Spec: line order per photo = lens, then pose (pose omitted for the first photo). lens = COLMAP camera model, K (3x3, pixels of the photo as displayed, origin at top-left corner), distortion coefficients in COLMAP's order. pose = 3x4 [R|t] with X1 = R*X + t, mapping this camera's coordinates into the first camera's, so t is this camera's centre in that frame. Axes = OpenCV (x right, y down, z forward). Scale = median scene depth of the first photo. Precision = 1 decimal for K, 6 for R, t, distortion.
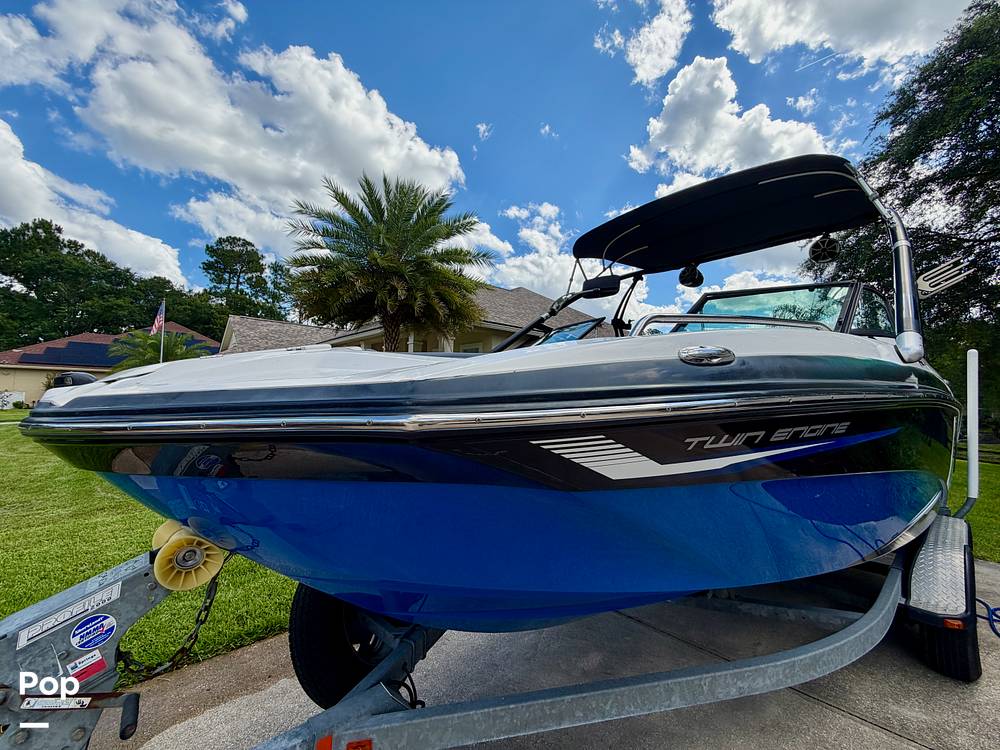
lens RADIAL K [[395.2, 0, 500.0], [0, 395.2, 374.3], [0, 0, 1]] dist [-0.003346, -0.000214]
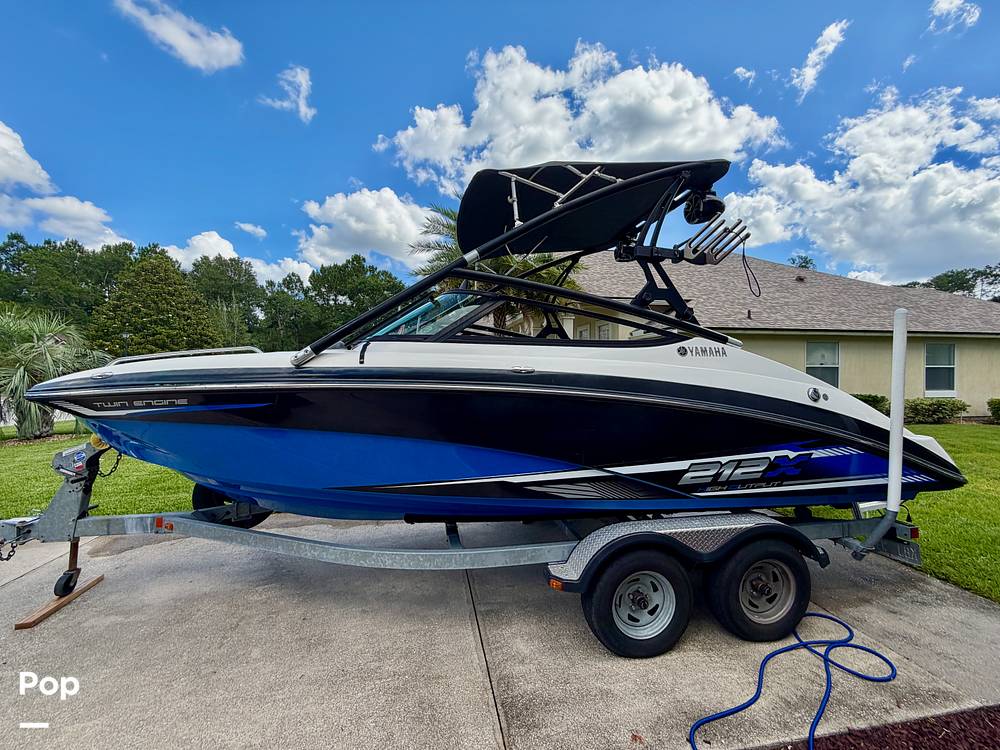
lens RADIAL K [[395.2, 0, 501.4], [0, 395.2, 376.8], [0, 0, 1]] dist [-0.003346, -0.000214]
pose [[0.854267, -0.013662, -0.519654, 3.808654], [0.051339, 0.996985, 0.058186, -0.047281], [0.517293, -0.076386, 0.852393, 0.031087]]
